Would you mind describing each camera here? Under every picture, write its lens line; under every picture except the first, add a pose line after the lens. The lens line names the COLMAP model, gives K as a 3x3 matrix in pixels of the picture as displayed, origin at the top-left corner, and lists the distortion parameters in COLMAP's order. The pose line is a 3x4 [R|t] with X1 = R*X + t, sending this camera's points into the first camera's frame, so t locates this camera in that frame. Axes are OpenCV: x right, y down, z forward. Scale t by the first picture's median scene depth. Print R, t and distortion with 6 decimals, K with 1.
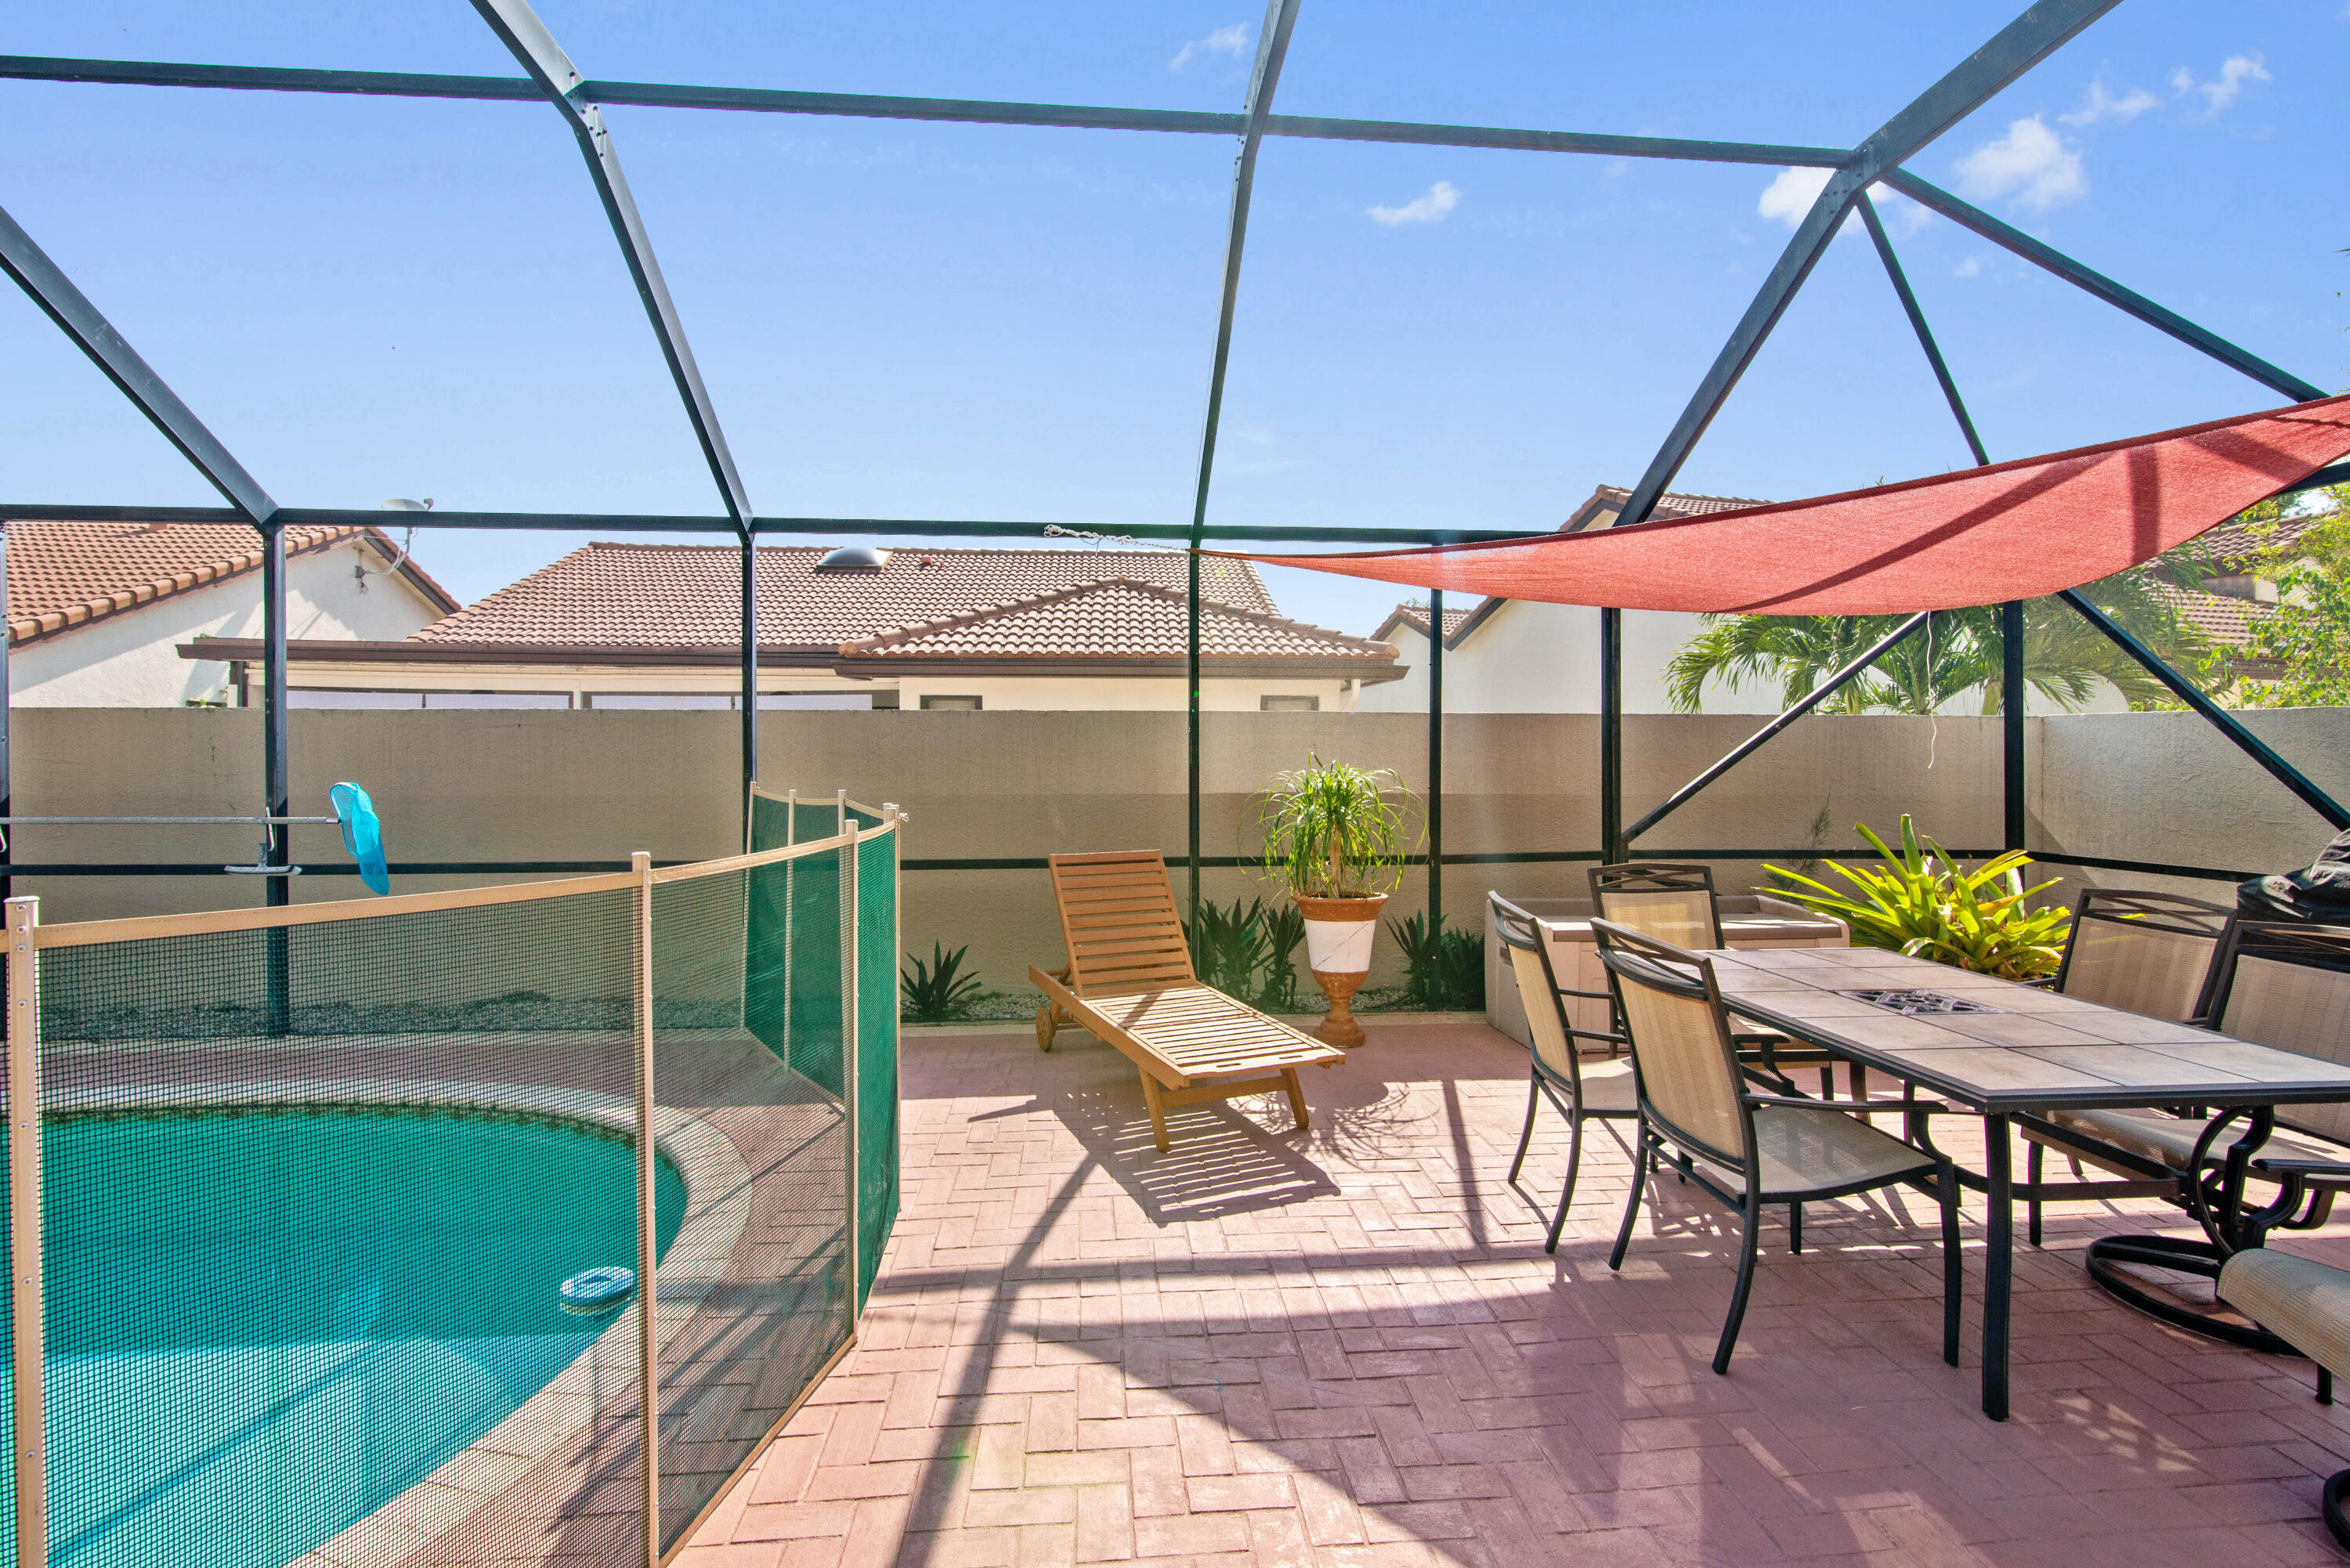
lens RADIAL K [[1091.6, 0, 1182.8], [0, 1091.6, 747.1], [0, 0, 1]] dist [-0.004063, -0.000906]
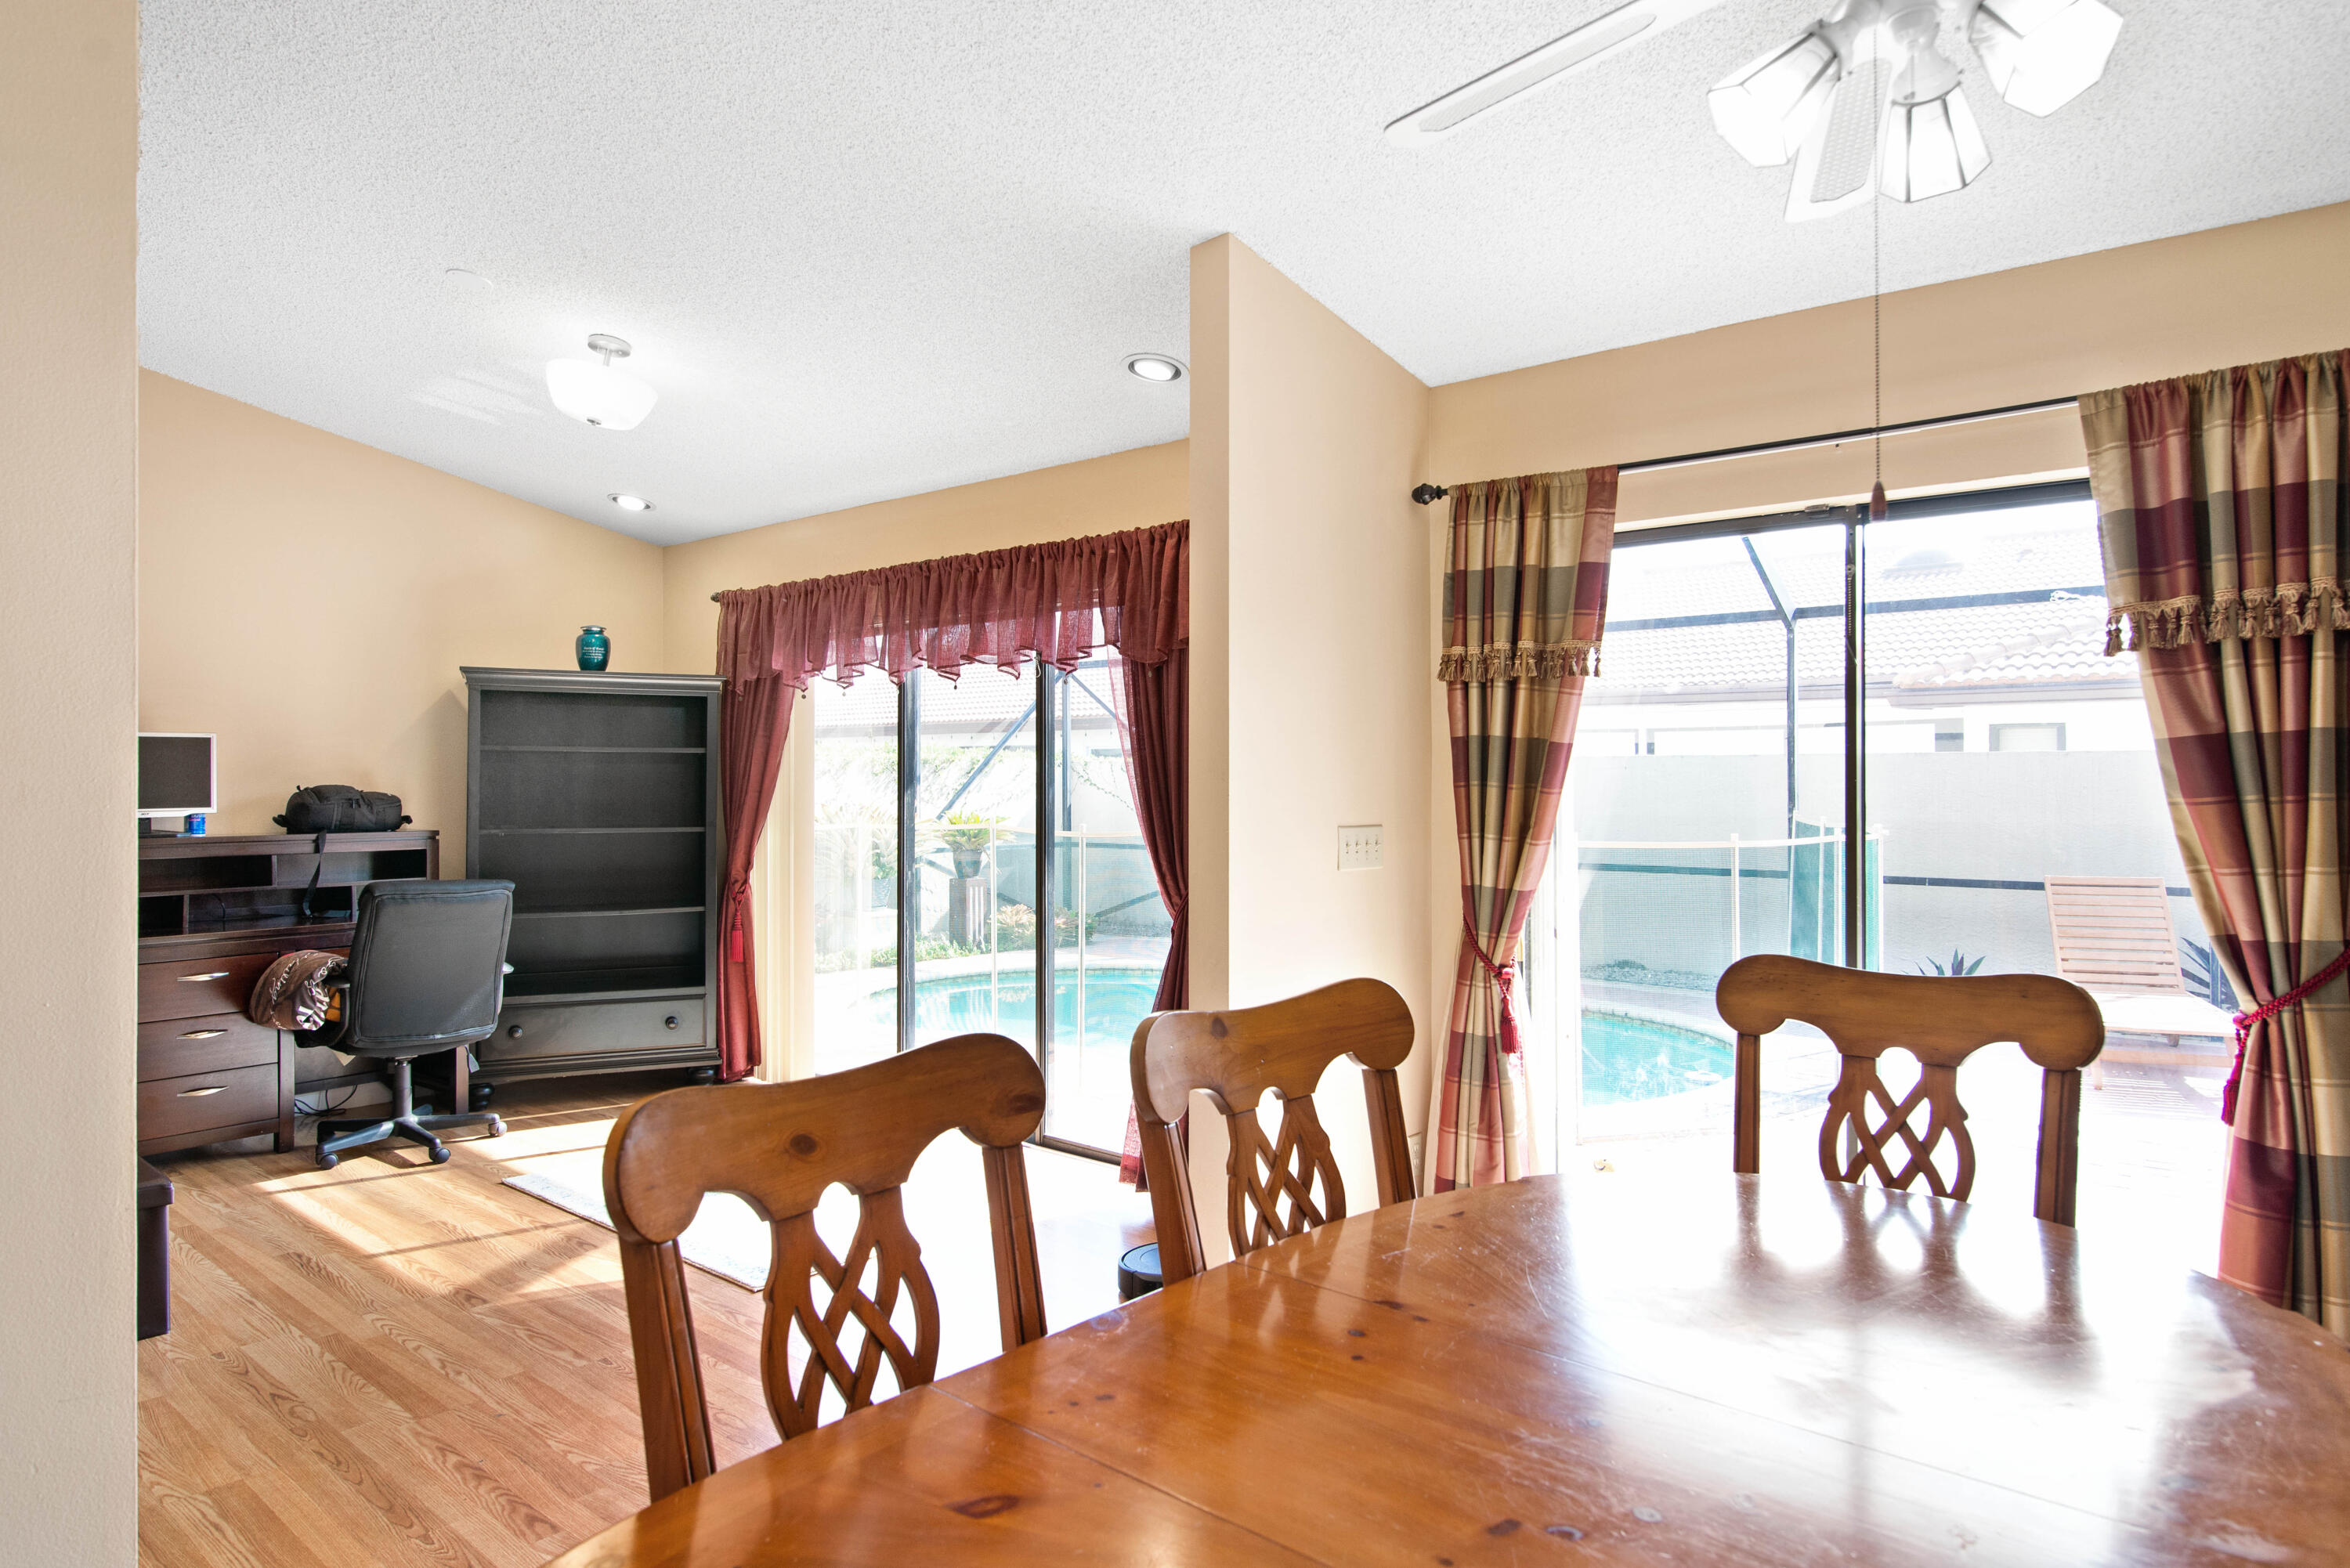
lens RADIAL K [[1429.3, 0, 1180.6], [0, 1429.3, 776.7], [0, 0, 1]] dist [-0.005771, -0.000527]
pose [[0.699143, -0.000088, -0.714982, 0.445807], [0.000948, 0.999999, 0.000804, -0.017005], [0.714981, -0.001240, 0.699143, -1.021878]]
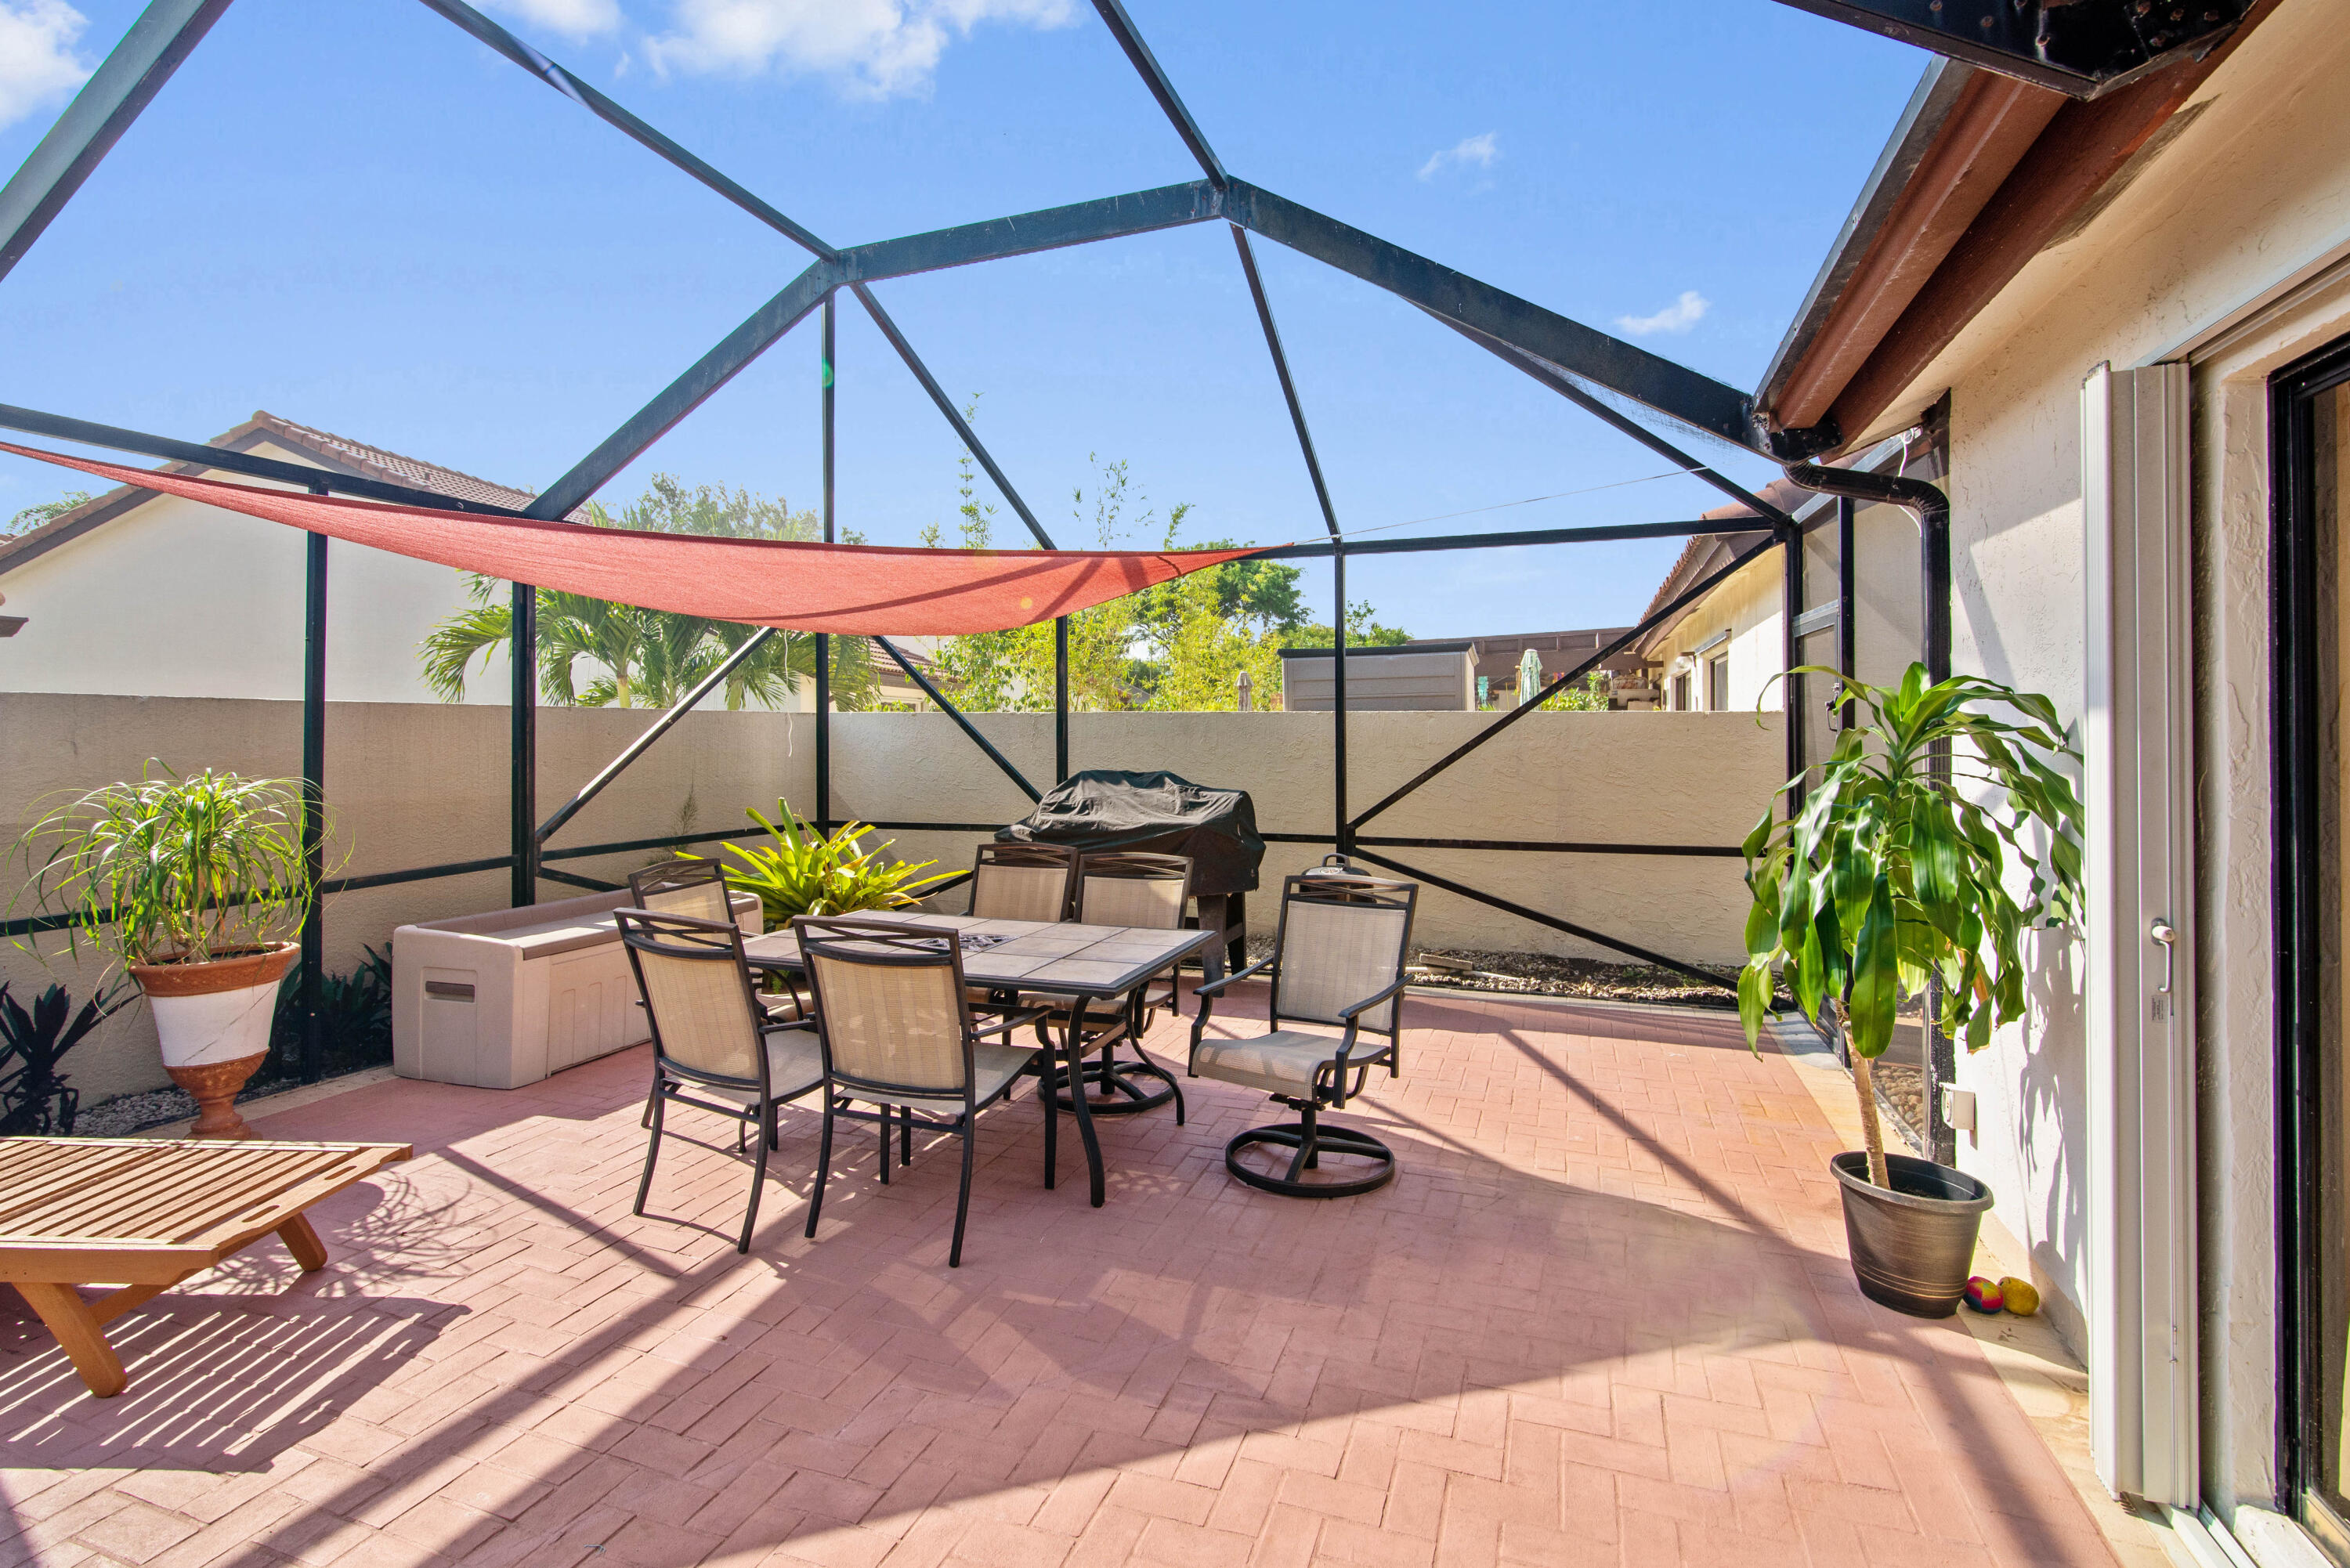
lens RADIAL K [[1091.6, 0, 1188.3], [0, 1091.6, 706.6], [0, 0, 1]] dist [-0.004063, -0.000906]
pose [[0.407549, 0.022784, 0.912899, -0.334426], [-0.003888, 0.999723, -0.023215, -0.015650], [-0.913175, 0.005912, 0.407525, 0.164773]]
